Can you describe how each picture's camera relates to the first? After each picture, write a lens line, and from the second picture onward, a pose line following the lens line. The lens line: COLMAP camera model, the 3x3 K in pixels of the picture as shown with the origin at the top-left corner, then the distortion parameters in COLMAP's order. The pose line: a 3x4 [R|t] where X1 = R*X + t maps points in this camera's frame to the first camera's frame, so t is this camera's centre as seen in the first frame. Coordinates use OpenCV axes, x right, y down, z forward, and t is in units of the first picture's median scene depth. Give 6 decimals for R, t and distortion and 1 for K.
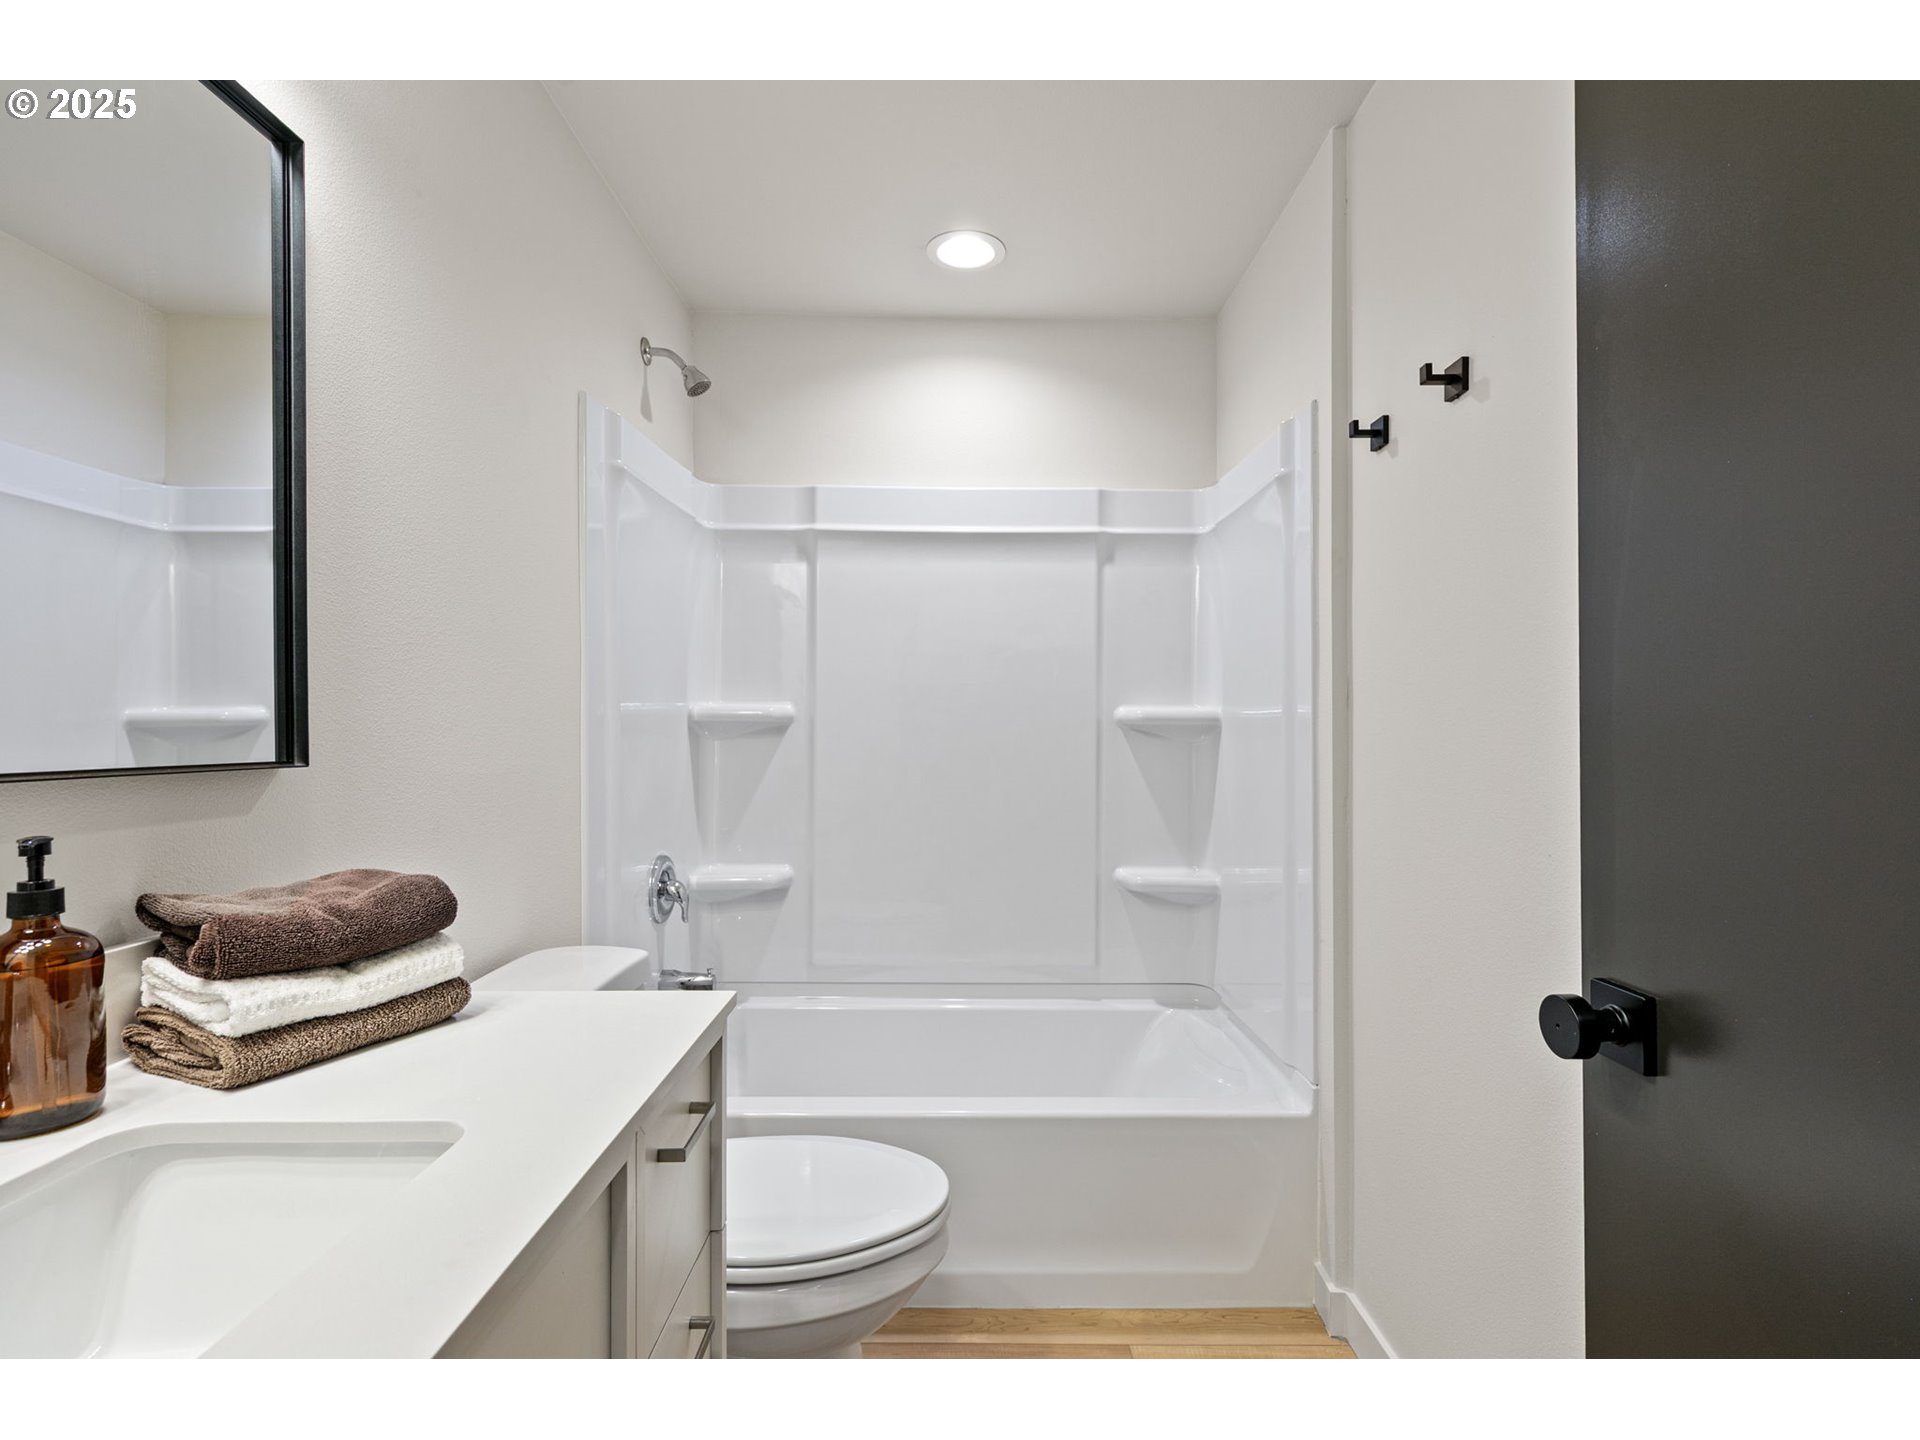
lens RADIAL K [[917.5, 0, 960.0], [0, 917.5, 720.0], [0, 0, 1]] dist [0.001665, -0.001786]
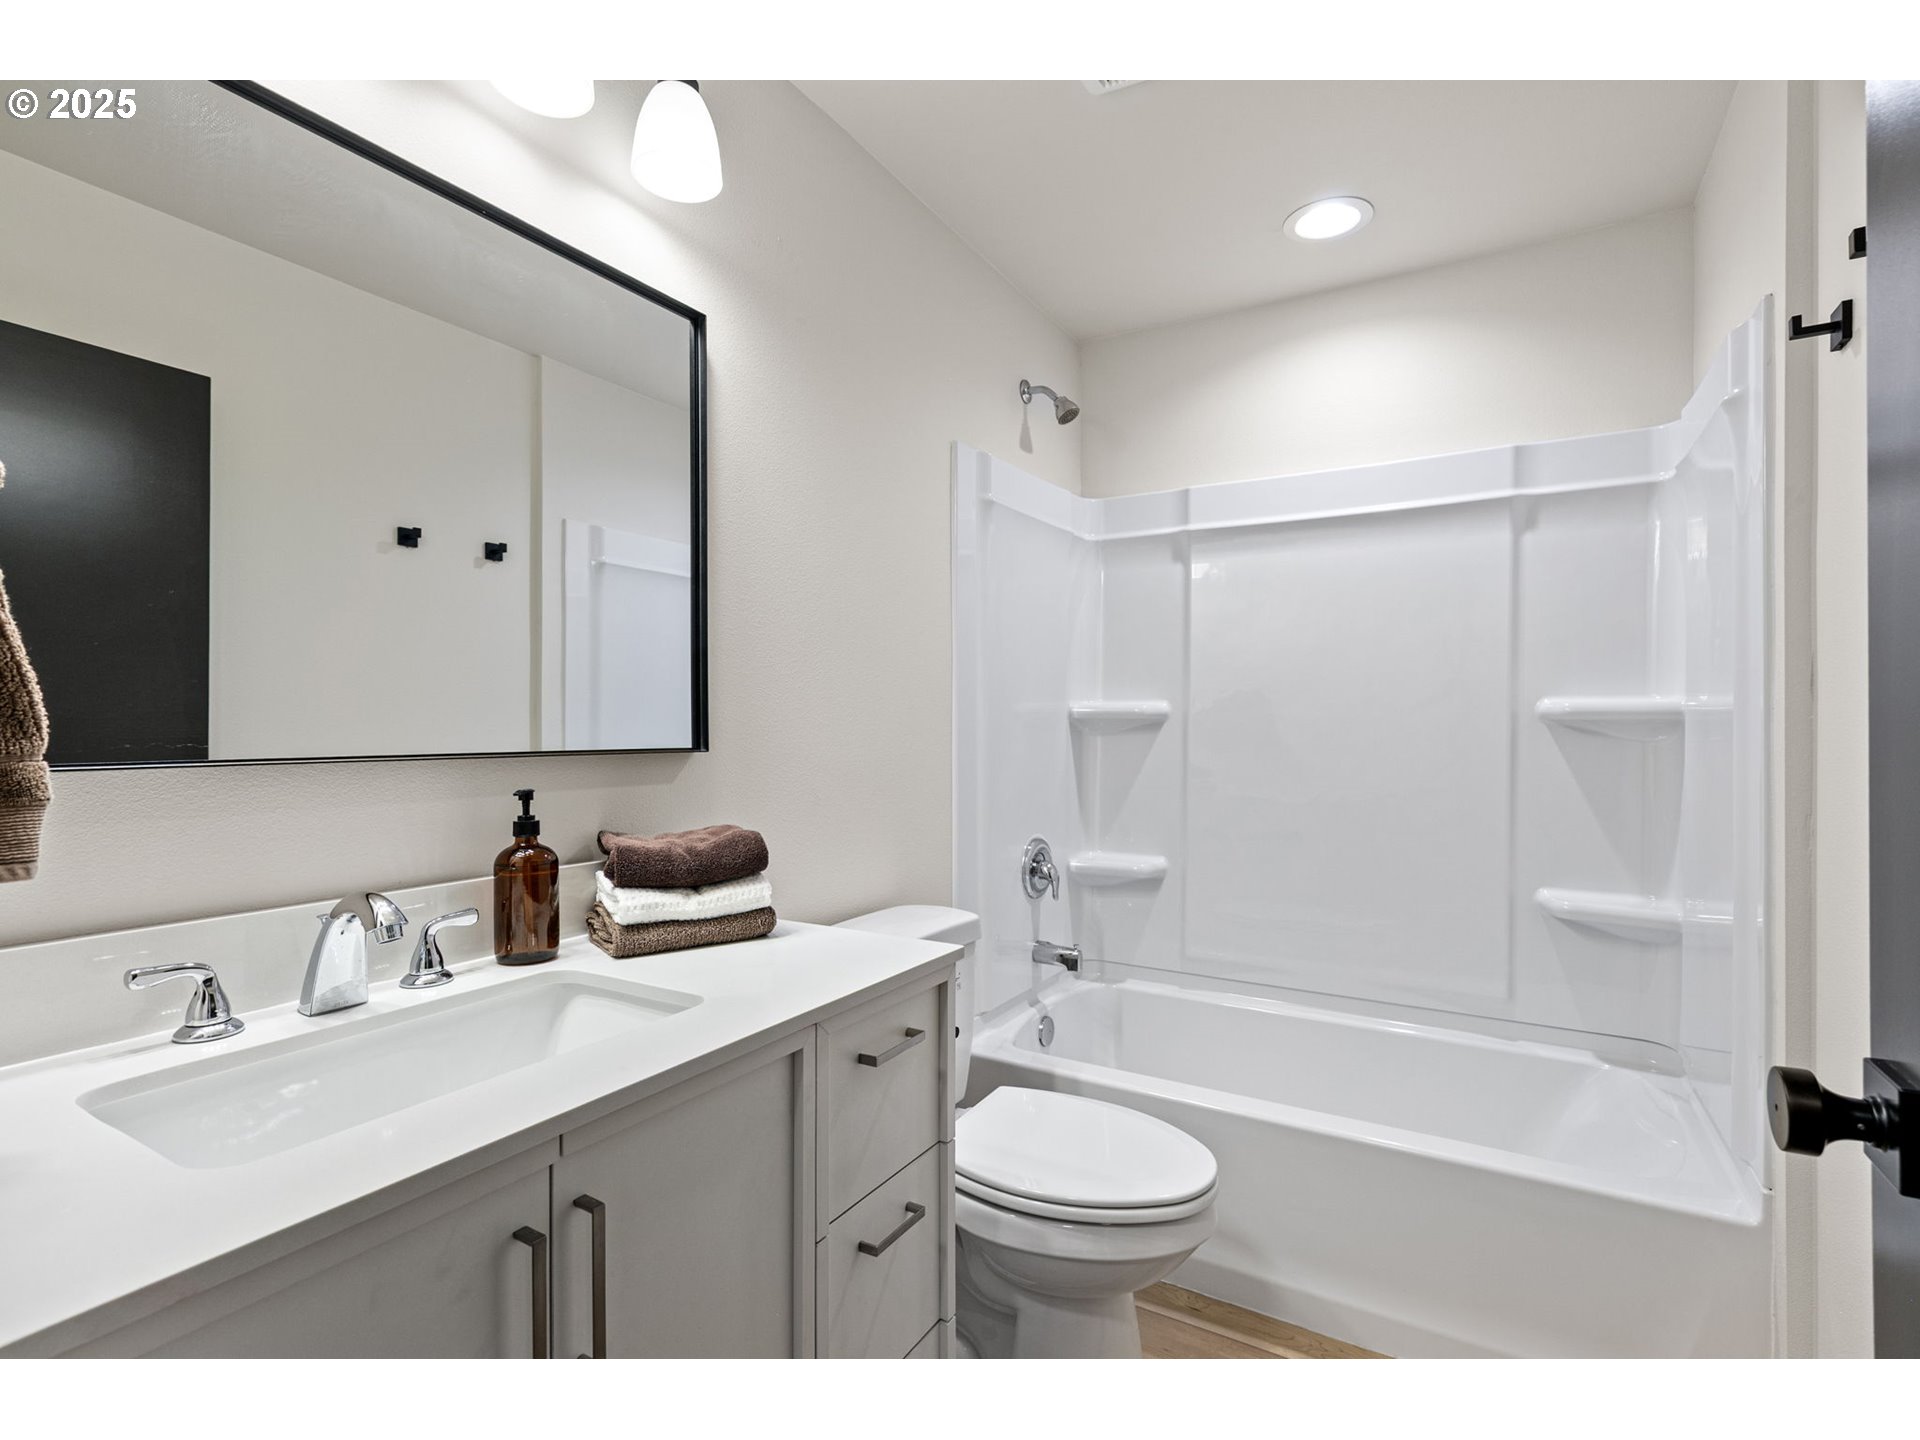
lens RADIAL K [[917.5, 0, 960.0], [0, 917.5, 720.0], [0, 0, 1]] dist [0.001665, -0.001786]
pose [[0.851069, -0.004931, -0.525031, 0.182681], [0.005997, 0.999982, 0.000329, 0.001677], [0.525020, -0.003428, 0.851083, -0.004386]]
